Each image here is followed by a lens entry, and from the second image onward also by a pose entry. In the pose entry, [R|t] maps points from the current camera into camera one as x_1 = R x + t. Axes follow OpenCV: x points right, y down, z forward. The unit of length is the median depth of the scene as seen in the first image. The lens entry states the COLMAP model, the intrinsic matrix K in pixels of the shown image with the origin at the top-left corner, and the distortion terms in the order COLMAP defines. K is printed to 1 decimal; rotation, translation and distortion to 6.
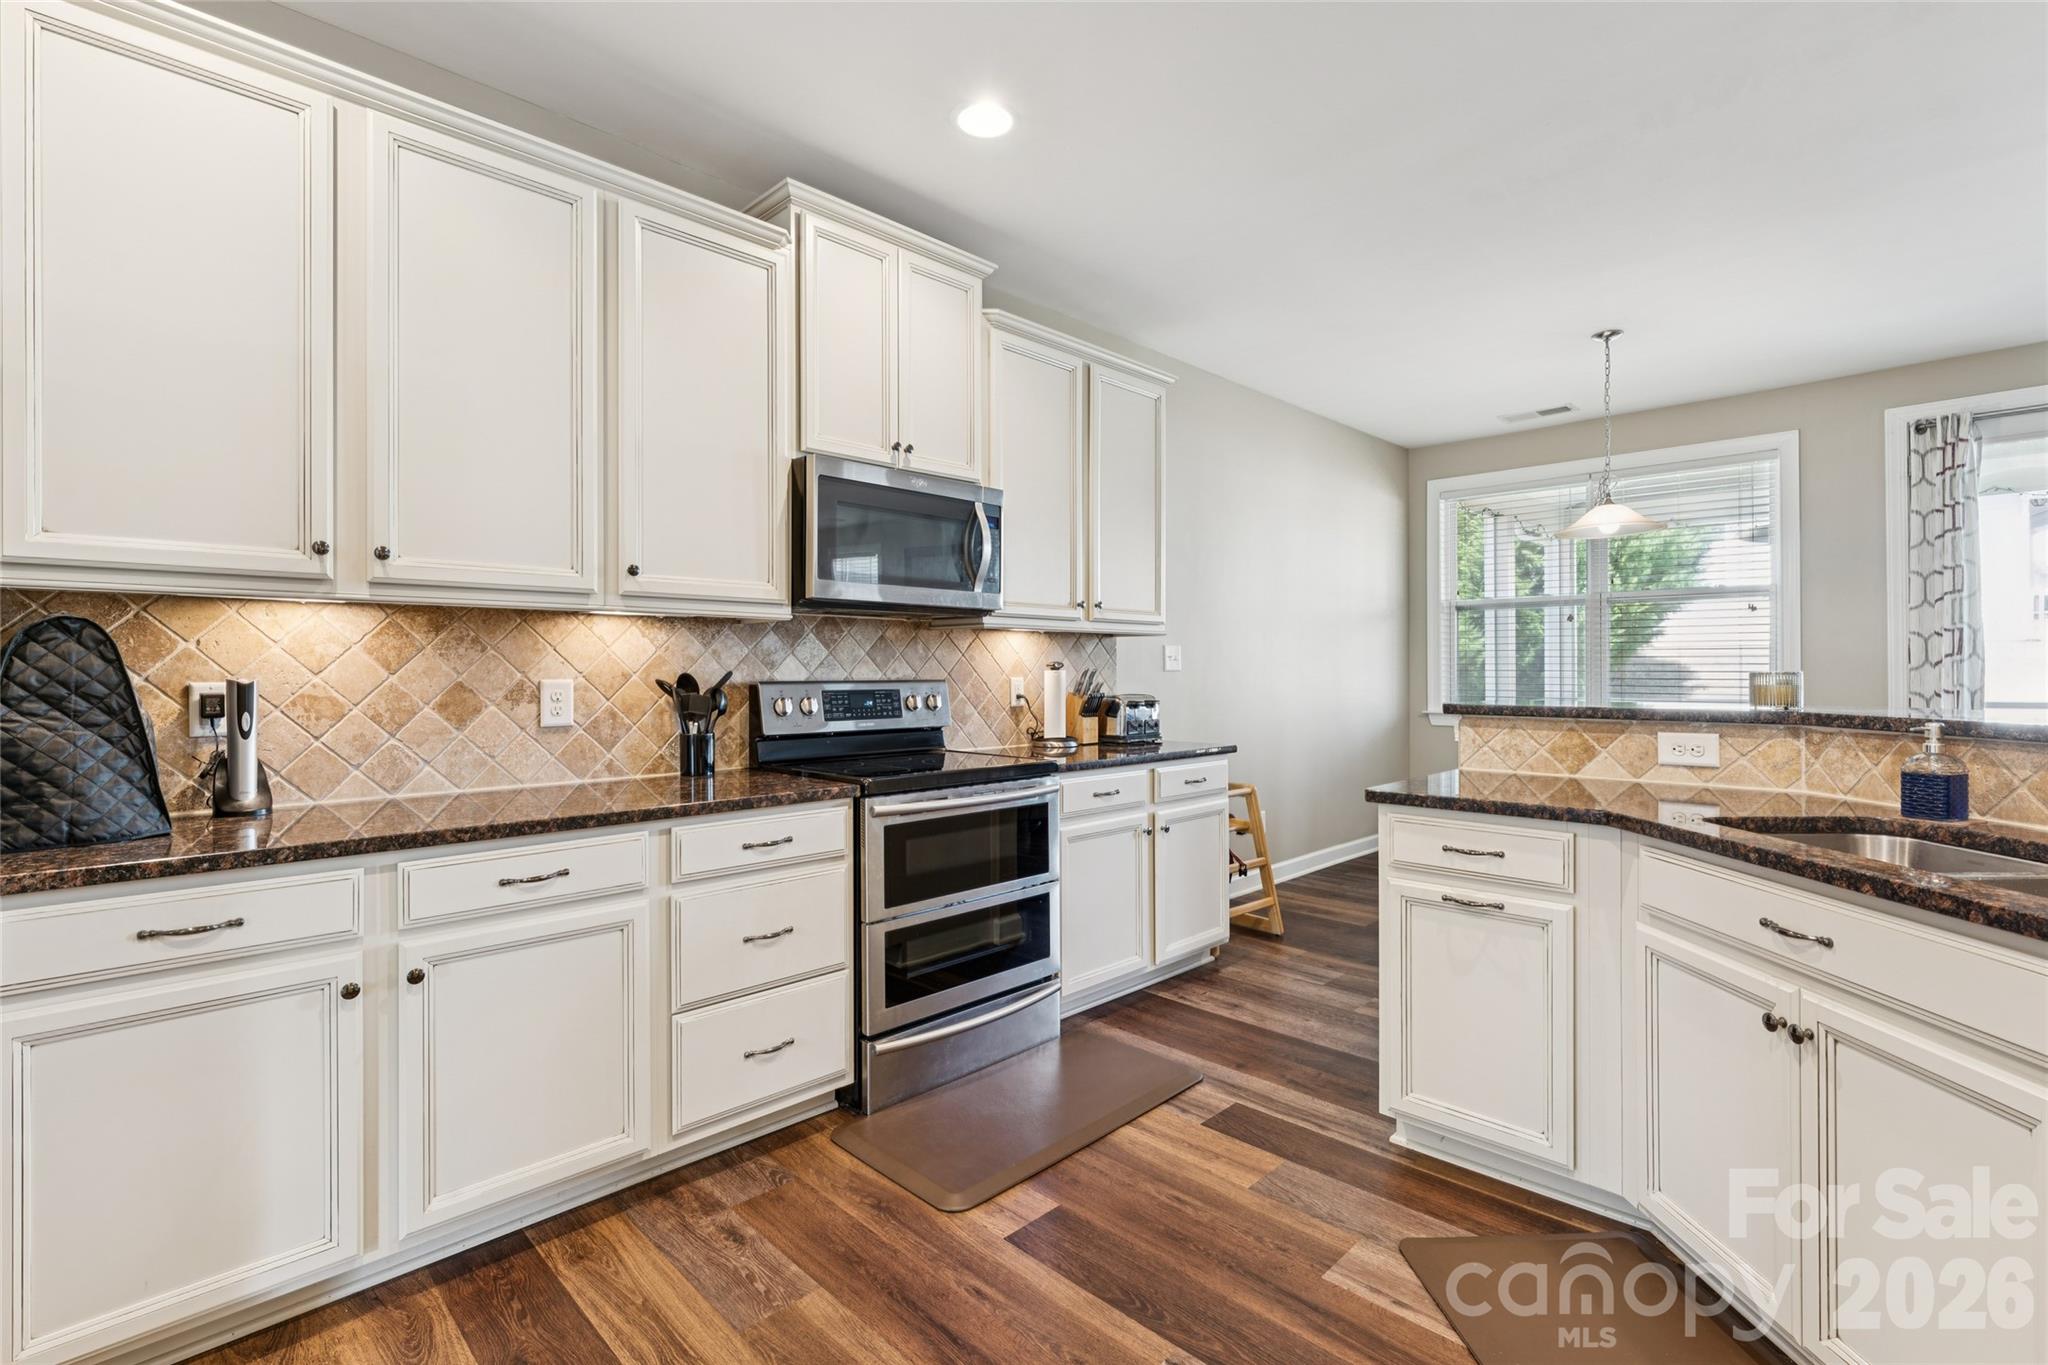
lens RADIAL K [[927.5, 0, 1014.6], [0, 927.5, 671.4], [0, 0, 1]] dist [-0.000924, -0.000521]
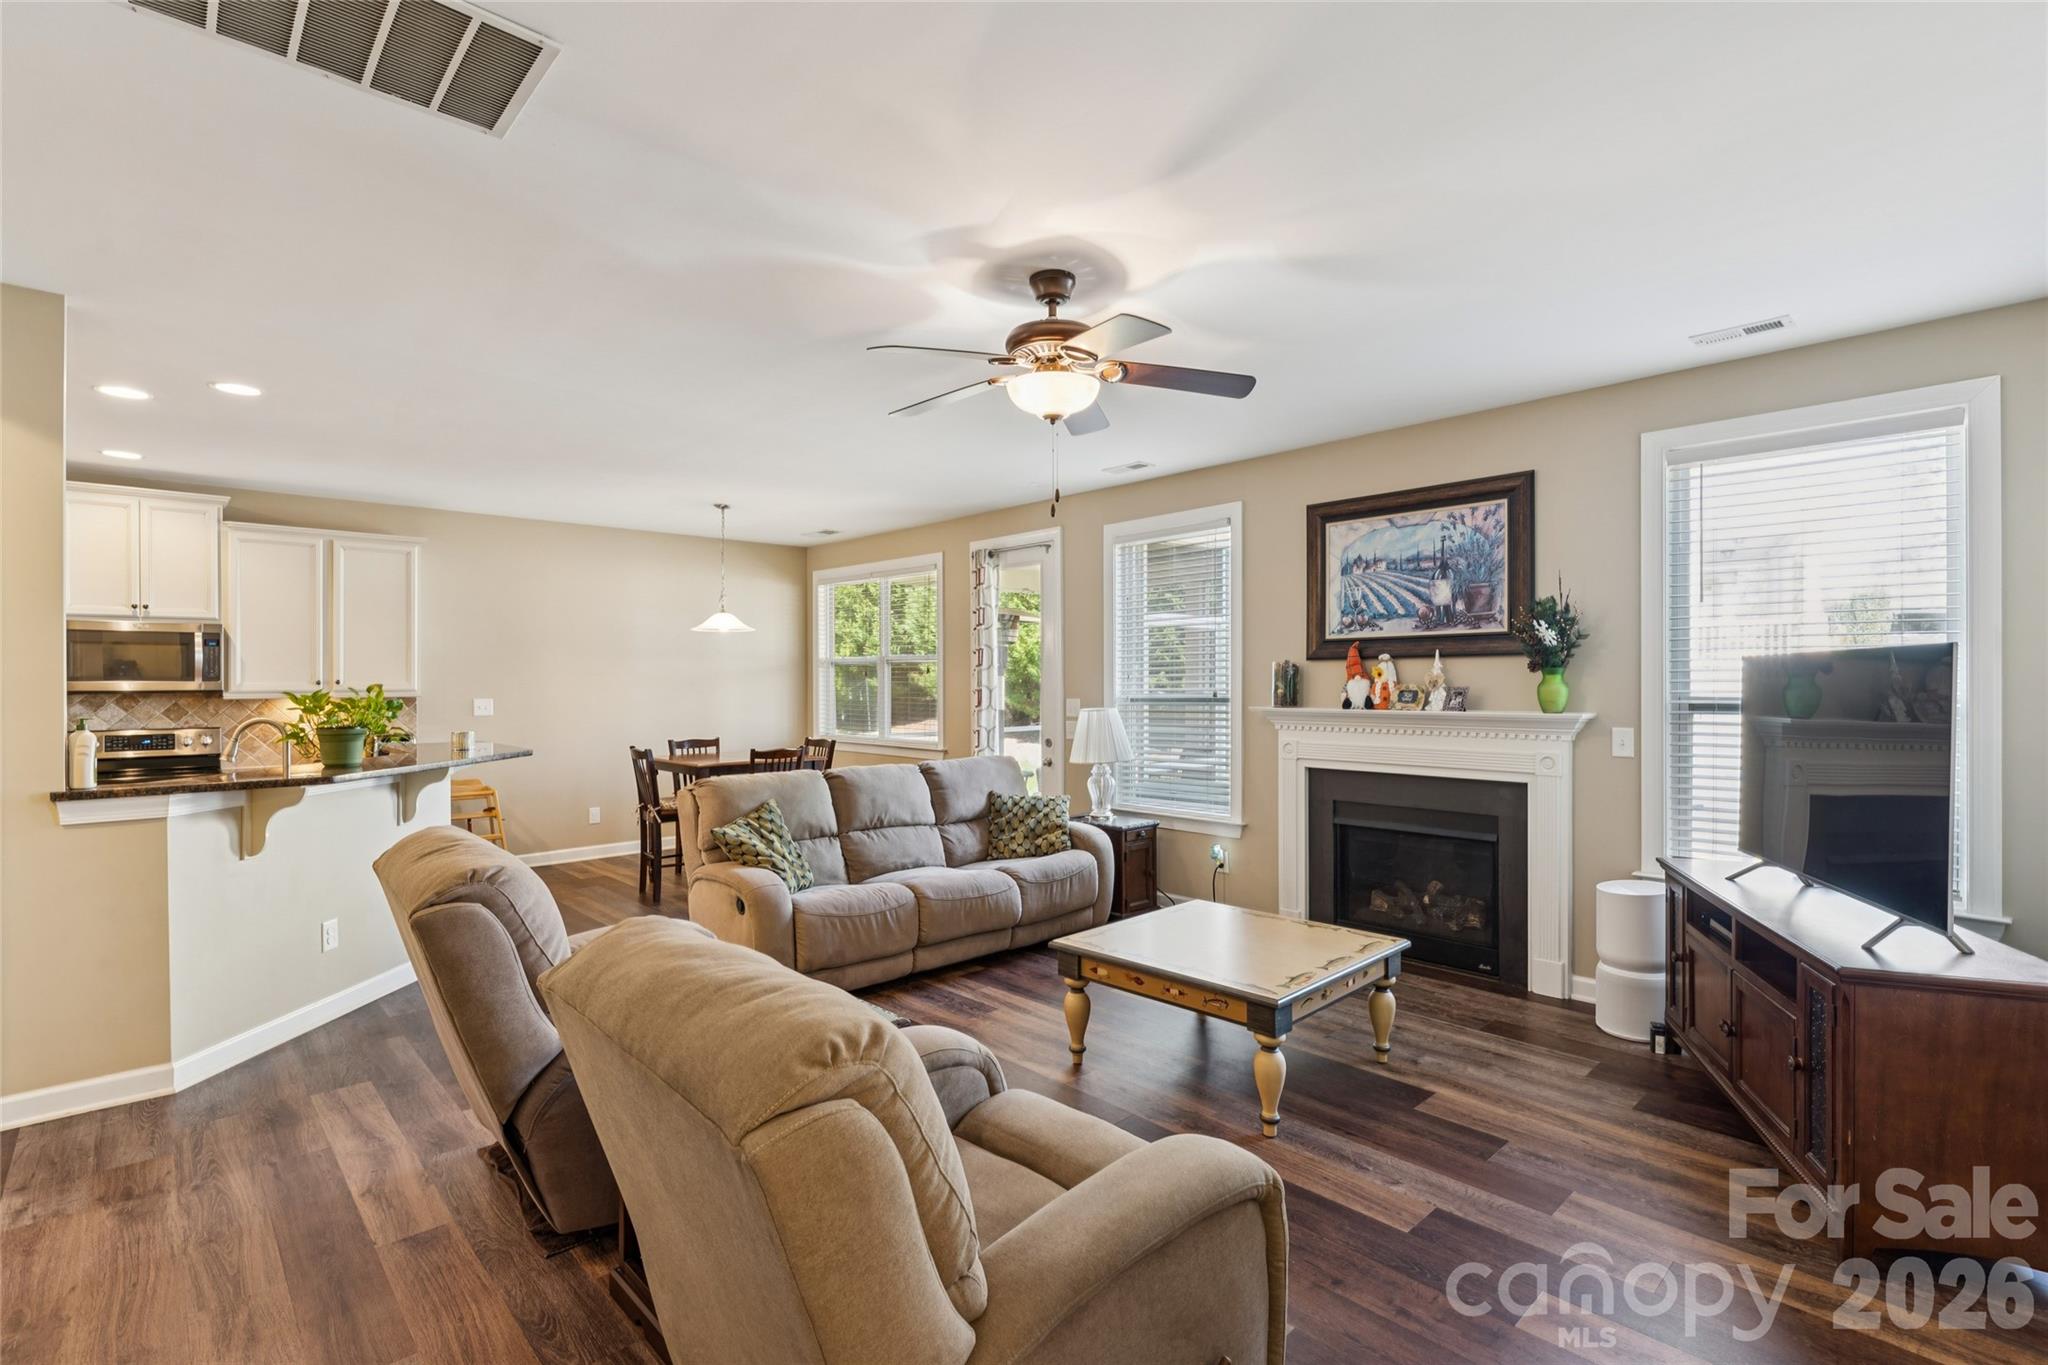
lens RADIAL K [[916.0, 0, 1024.0], [0, 916.0, 682.5], [0, 0, 1]] dist [-0.011115, -0.000119]
pose [[0.999836, 0.001330, -0.018071, 1.655870], [-0.001290, 0.999997, 0.002221, -0.091387], [0.018074, -0.002198, 0.999834, -0.780176]]
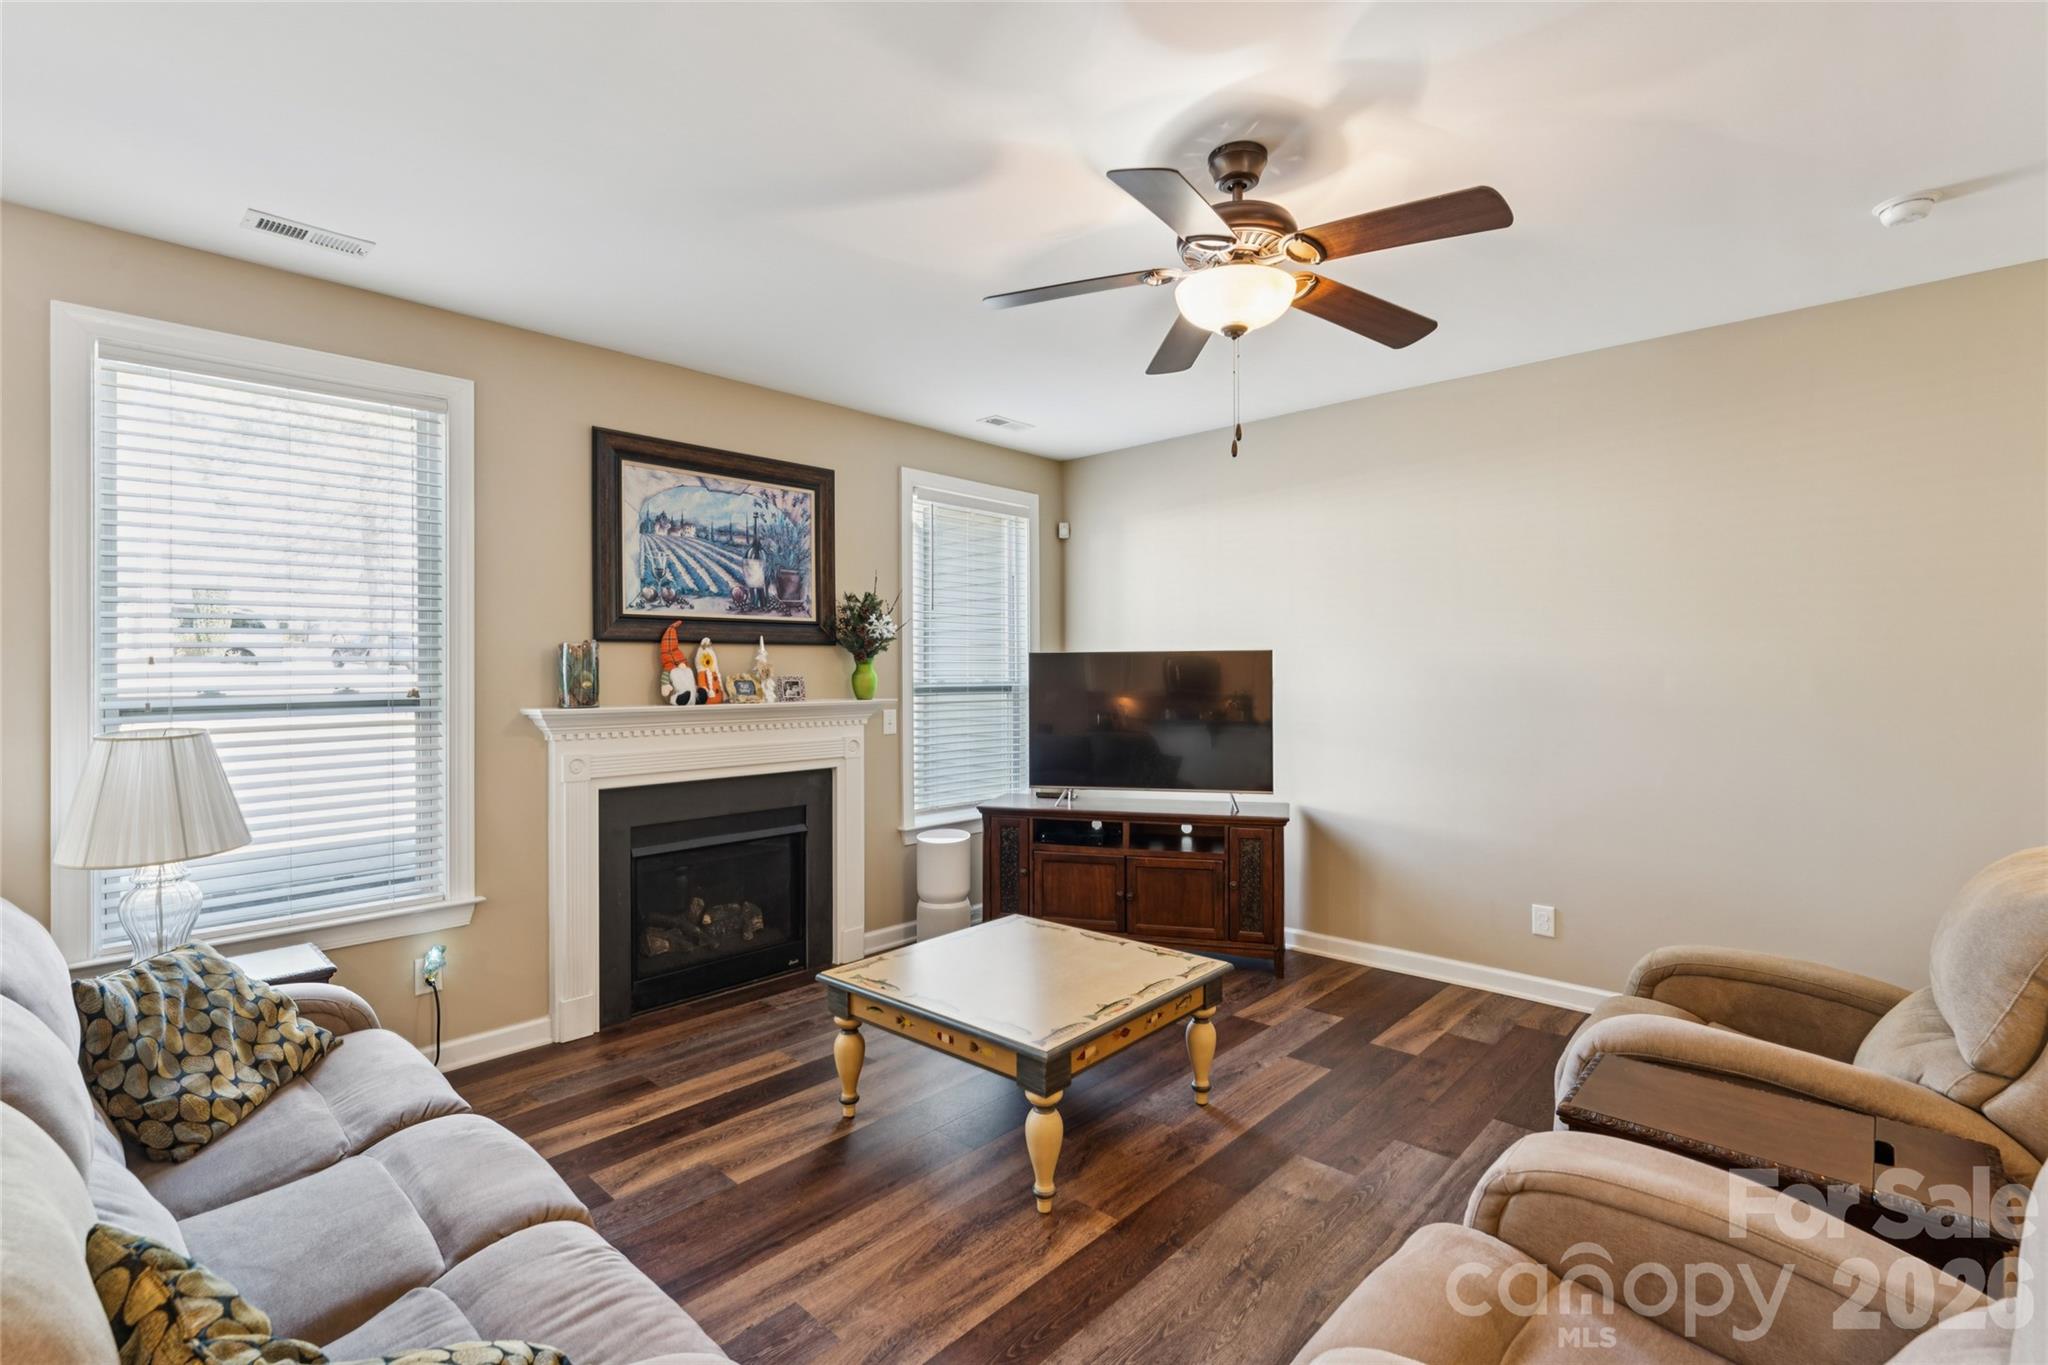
lens RADIAL K [[927.5, 0, 1014.6], [0, 927.5, 671.4], [0, 0, 1]] dist [-0.000924, -0.000521]
pose [[-0.030170, 0.004657, 0.999534, 0.878140], [0.003798, 0.999982, -0.004545, -0.081413], [-0.999538, 0.003659, -0.030187, 0.429617]]
